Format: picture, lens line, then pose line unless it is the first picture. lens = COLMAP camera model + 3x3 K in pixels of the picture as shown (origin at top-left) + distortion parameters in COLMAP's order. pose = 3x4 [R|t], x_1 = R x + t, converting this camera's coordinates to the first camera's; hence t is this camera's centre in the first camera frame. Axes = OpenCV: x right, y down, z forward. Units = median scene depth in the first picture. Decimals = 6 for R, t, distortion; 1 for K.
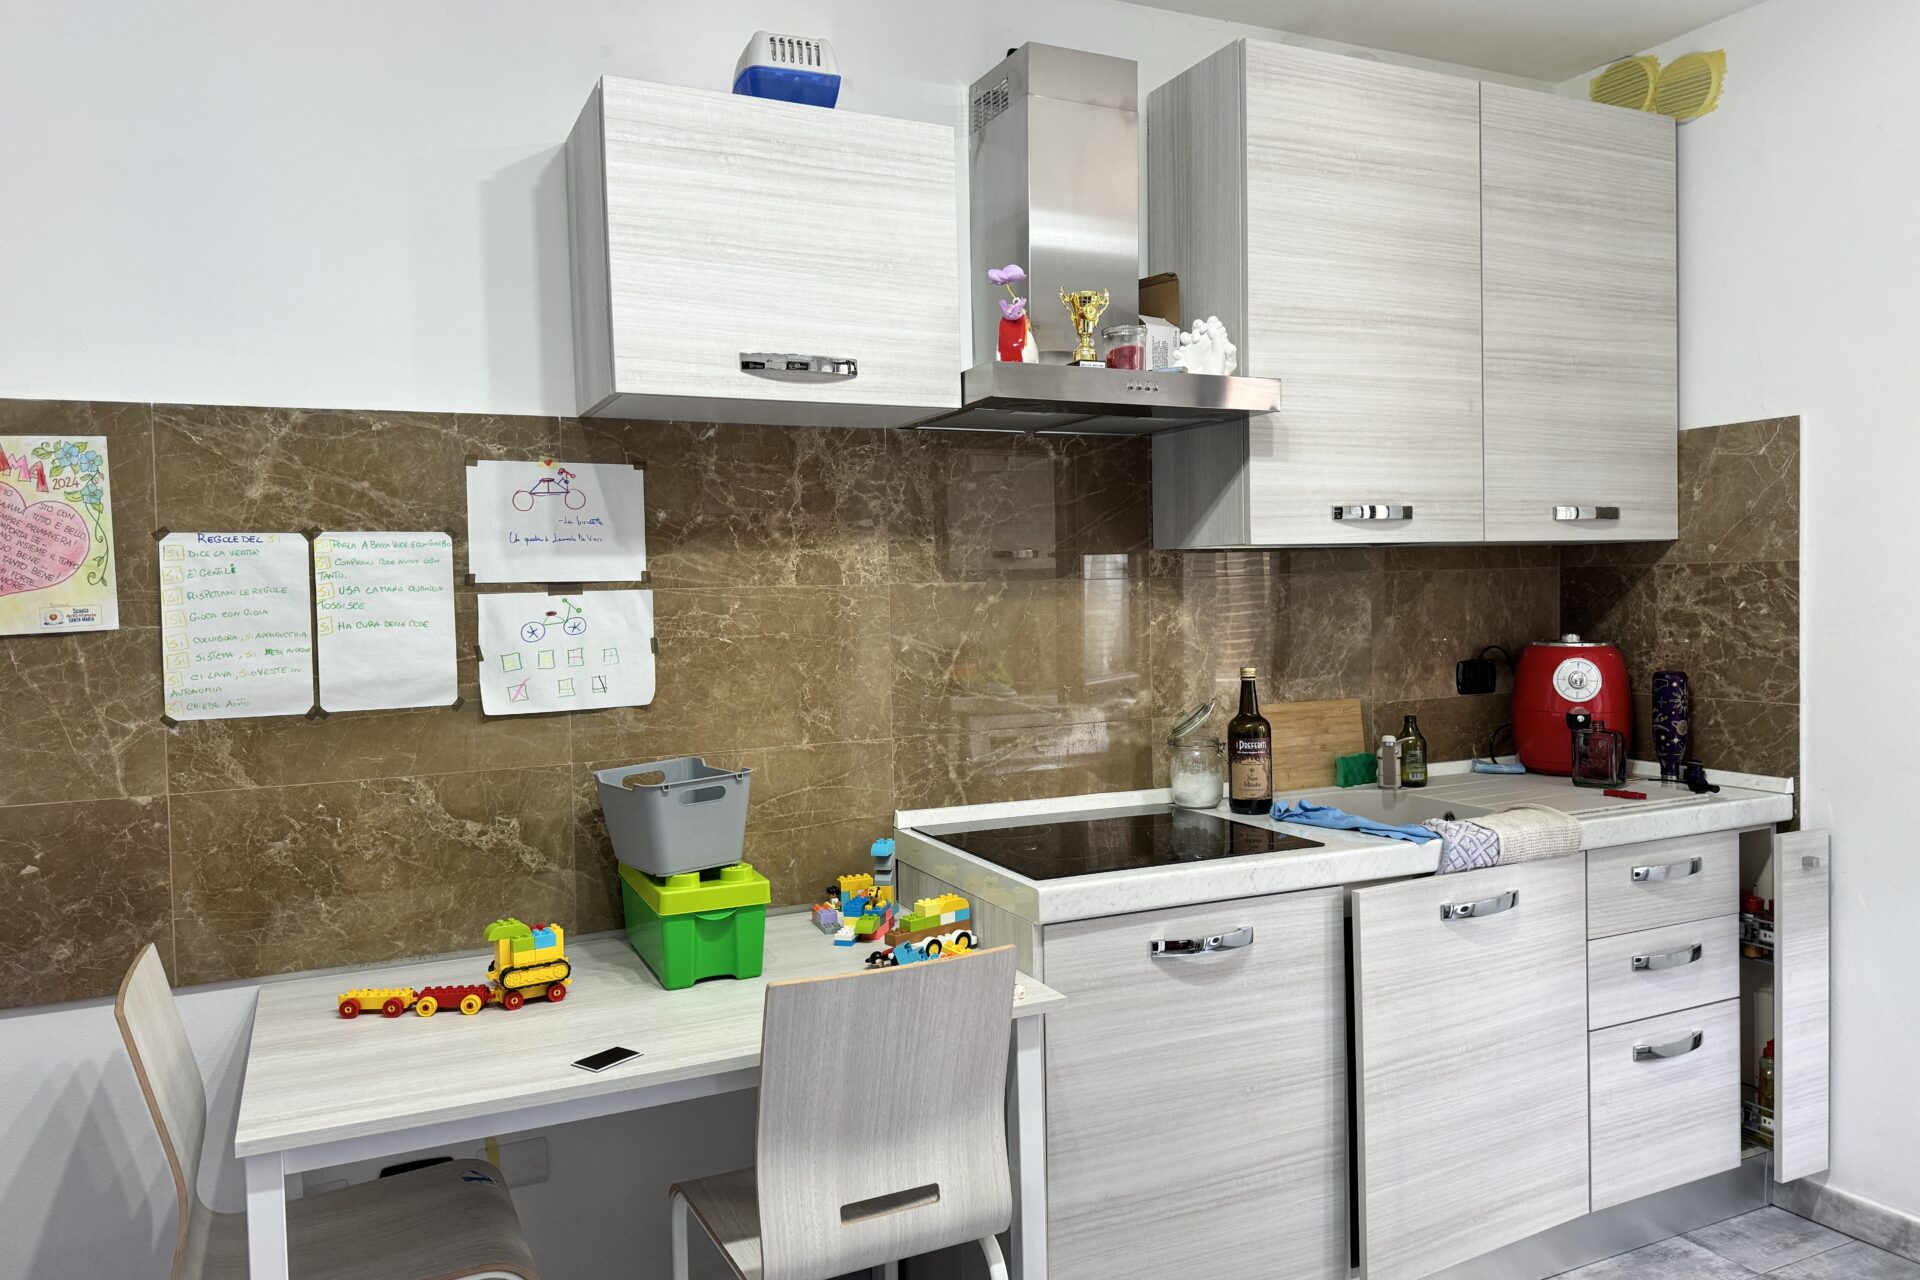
lens RADIAL K [[1315.5, 0, 956.8], [0, 1315.5, 620.4], [0, 0, 1]] dist [0.061322, -0.058002]
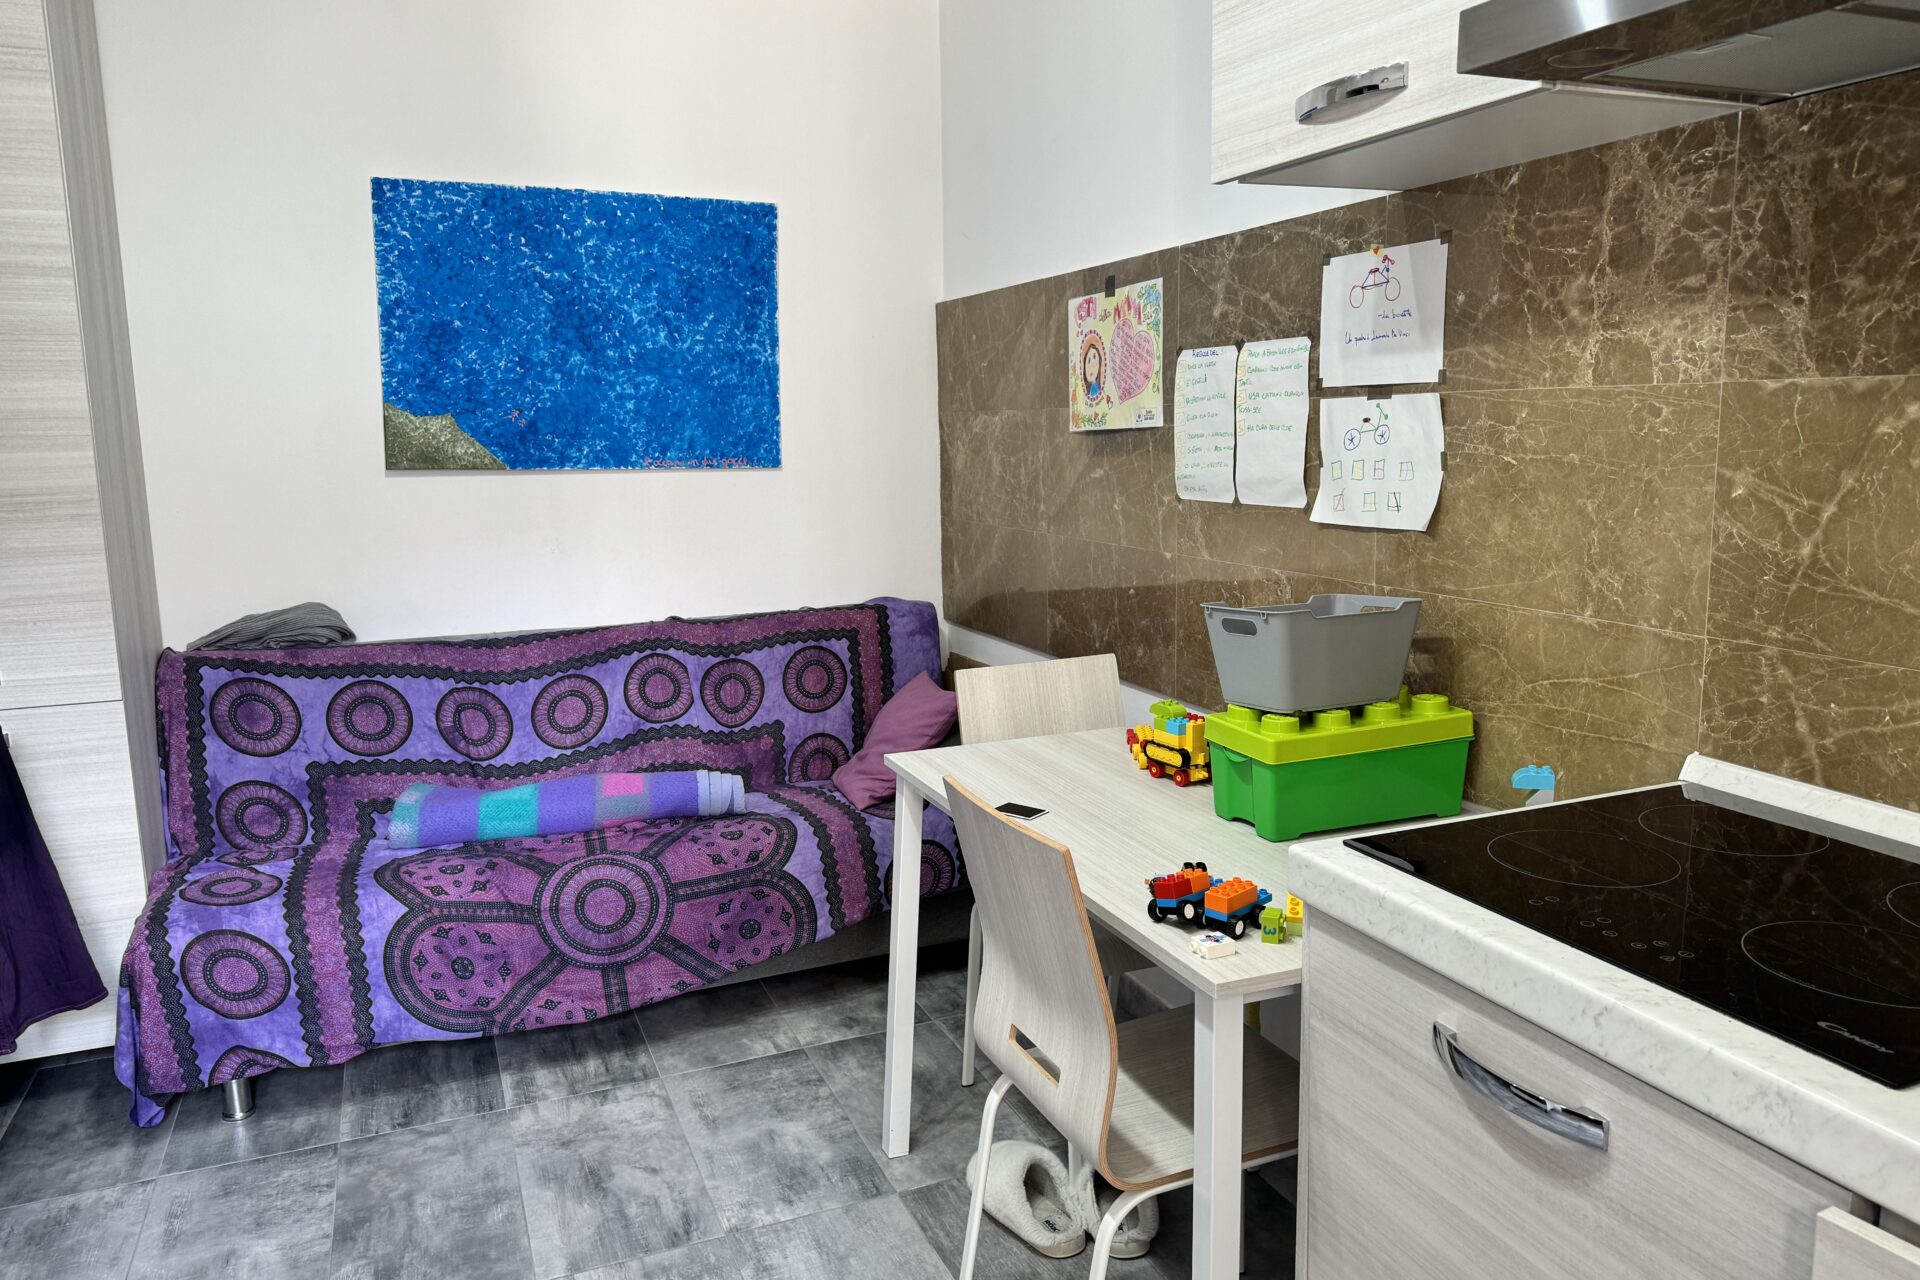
lens RADIAL K [[1334.1, 0, 955.6], [0, 1334.1, 631.2], [0, 0, 1]] dist [0.046355, -0.074335]
pose [[-0.055252, 0.177653, -0.982541, 0.579422], [-0.009058, 0.983914, 0.178410, -0.021522], [0.998431, 0.018758, -0.052754, 0.677478]]
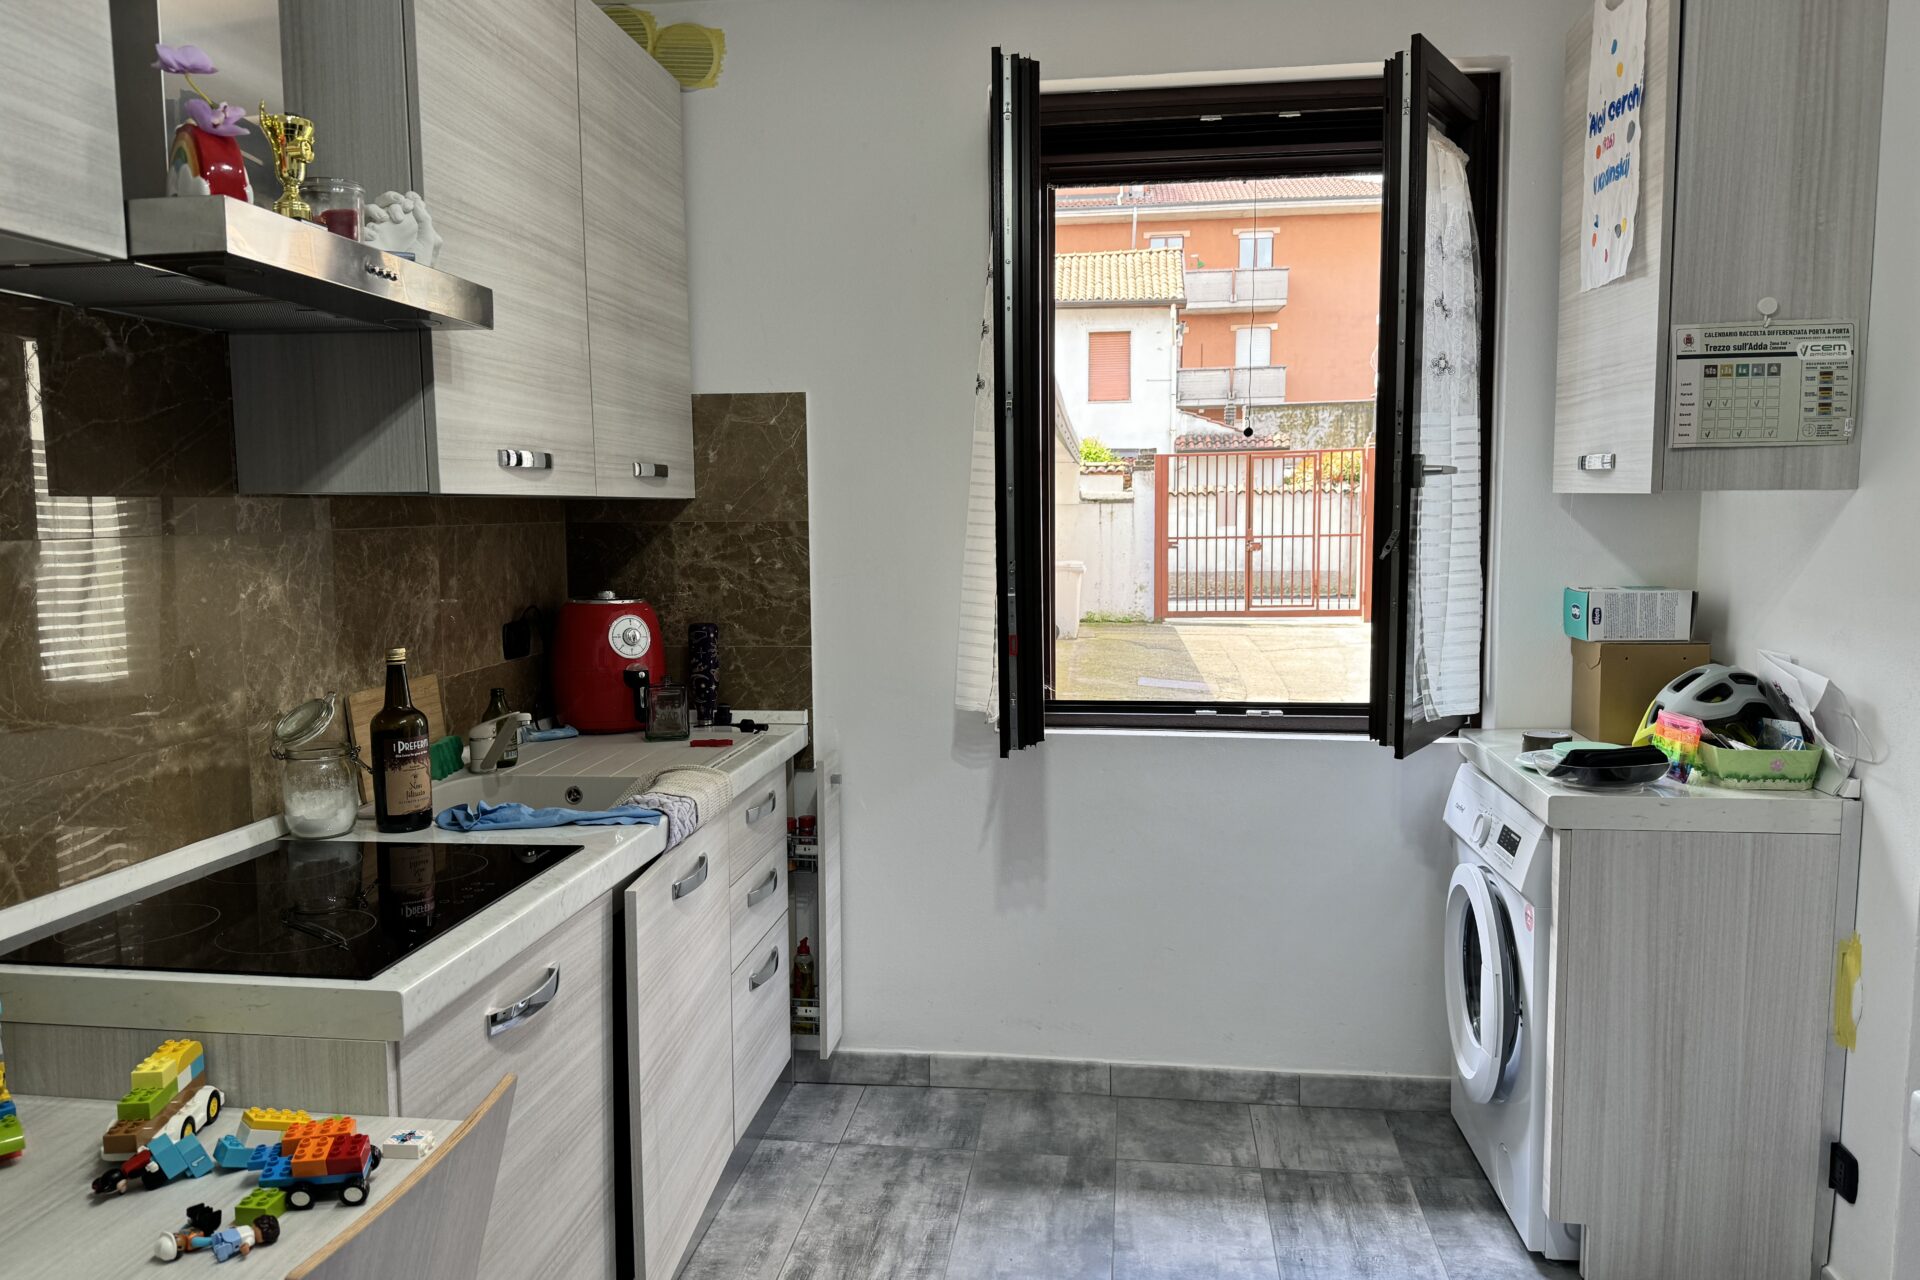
lens RADIAL K [[1327.4, 0, 960.0], [0, 1327.4, 640.0], [0, 0, 1]] dist [0.162552, -0.227138]
pose [[0.546546, -0.065077, 0.834897, -0.285722], [0.019608, 0.997697, 0.064930, -0.016002], [-0.837200, -0.019117, 0.546563, 0.286345]]
